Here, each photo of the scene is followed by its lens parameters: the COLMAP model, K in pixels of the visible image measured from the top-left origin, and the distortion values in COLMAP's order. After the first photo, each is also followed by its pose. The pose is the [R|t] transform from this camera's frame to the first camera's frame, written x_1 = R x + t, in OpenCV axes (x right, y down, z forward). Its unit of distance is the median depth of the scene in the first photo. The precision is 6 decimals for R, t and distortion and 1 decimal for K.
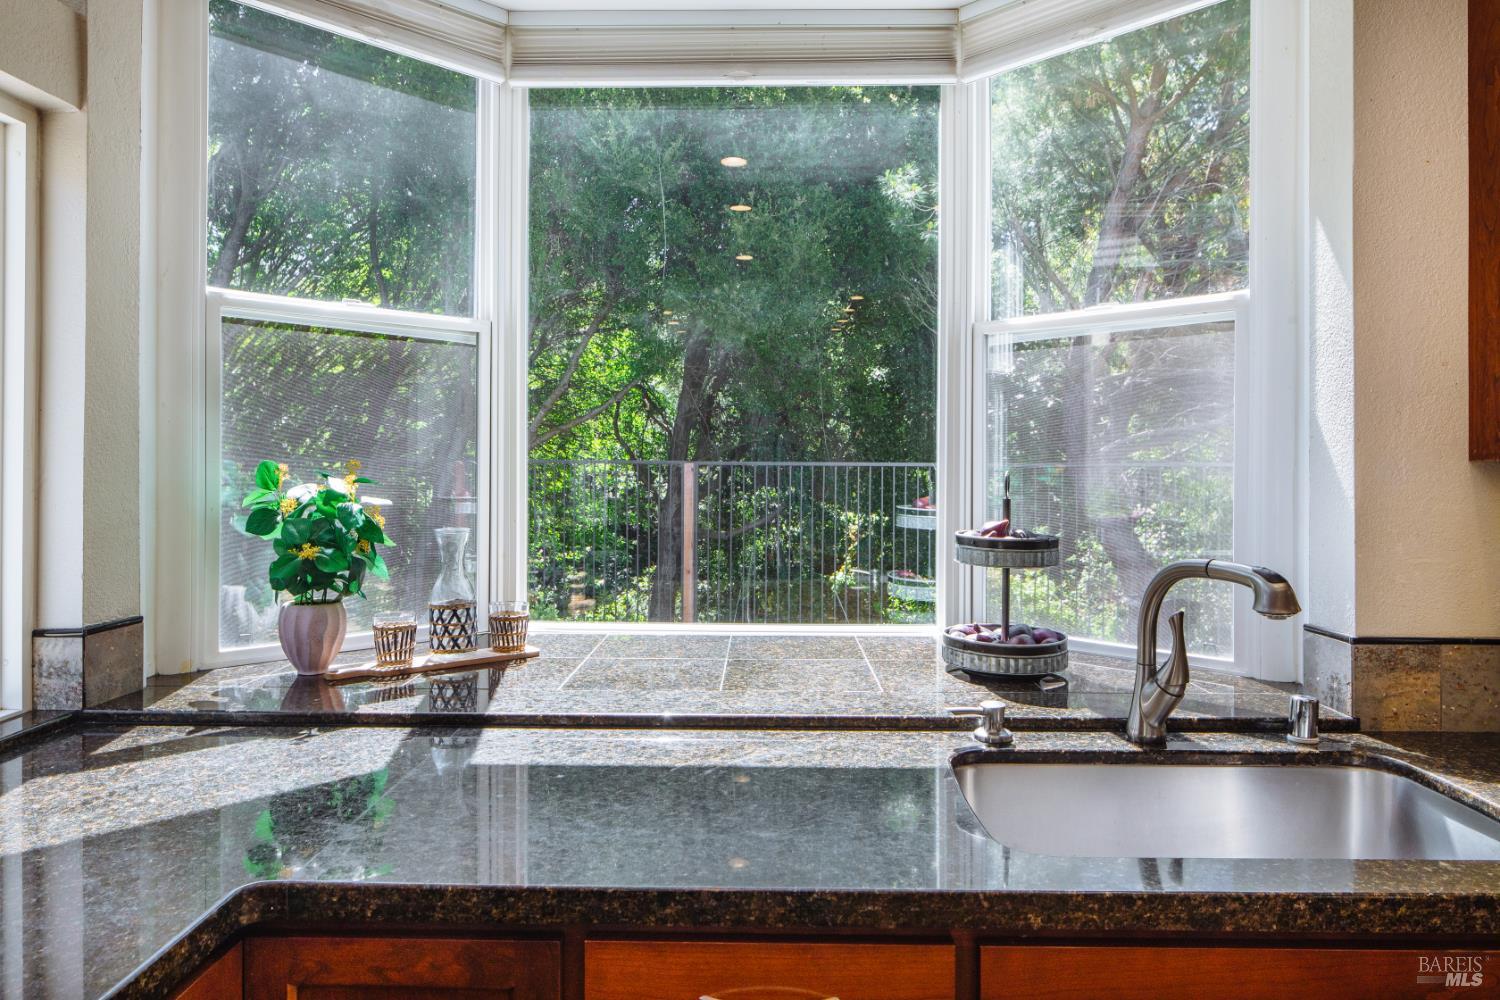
lens RADIAL K [[1022.8, 0, 745.5], [0, 1022.8, 448.0], [0, 0, 1]] dist [-0.007150, -0.001544]
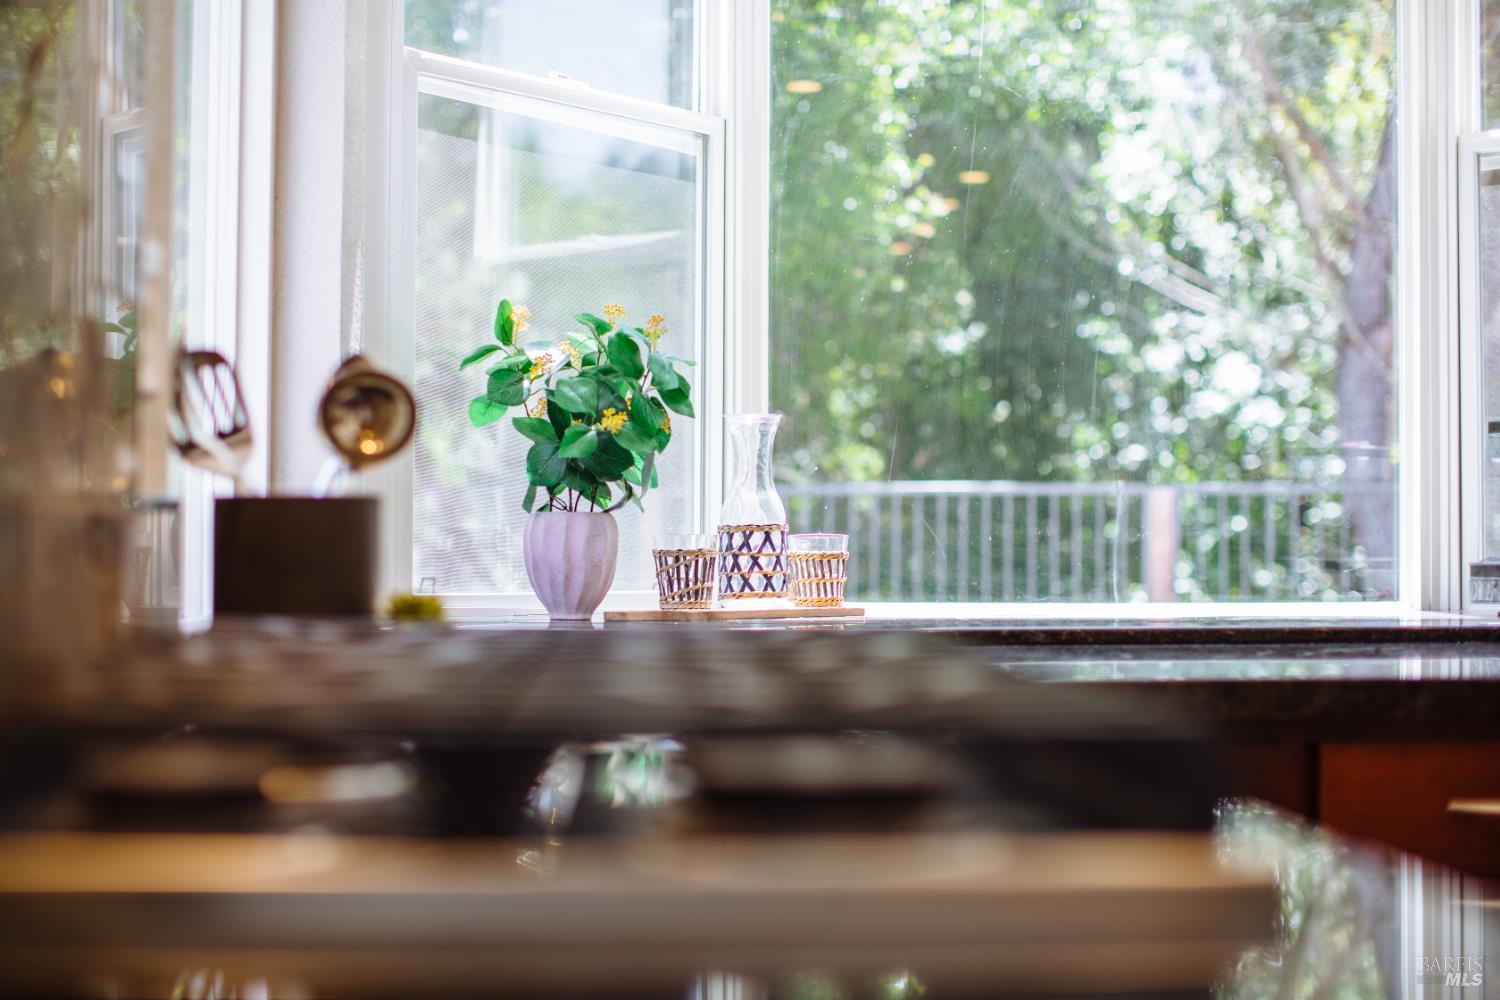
lens RADIAL K [[2233.5, 0, 750.0], [0, 2233.5, 500.0], [0, 0, 1]] dist [-0.135234, 0.034176]
pose [[0.997478, 0.001121, 0.070968, -0.408179], [-0.000056, 0.999887, -0.015009, 0.163020], [-0.070977, 0.014967, 0.997366, -0.450139]]
